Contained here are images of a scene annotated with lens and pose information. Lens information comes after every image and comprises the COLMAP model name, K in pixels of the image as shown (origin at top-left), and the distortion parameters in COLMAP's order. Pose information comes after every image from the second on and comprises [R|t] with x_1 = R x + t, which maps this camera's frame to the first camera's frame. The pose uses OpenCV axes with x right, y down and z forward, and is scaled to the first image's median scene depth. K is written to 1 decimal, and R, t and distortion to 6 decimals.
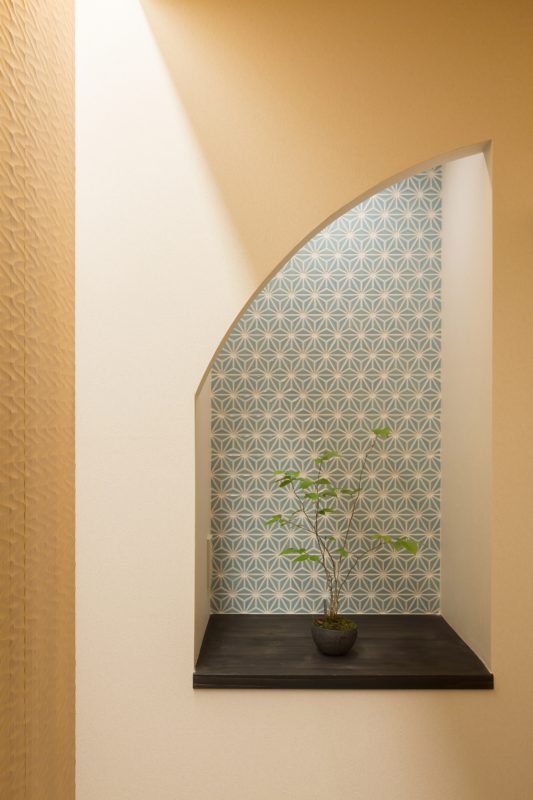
lens RADIAL K [[729.2, 0, 266.1], [0, 729.2, 400.6], [0, 0, 1]] dist [0.004622, 0.000000]
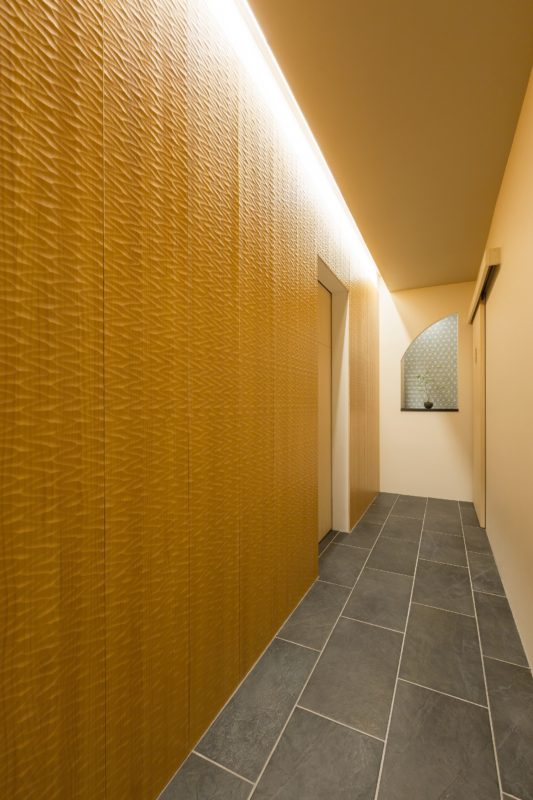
lens RADIAL K [[360.9, 0, 265.4], [0, 360.9, 398.5], [0, 0, 1]] dist [0.000442, 0.000004]
pose [[0.901386, -0.000700, -0.433015, 0.148206], [0.001602, 0.999997, 0.001718, 0.244283], [0.433013, -0.002243, 0.901385, -1.746979]]
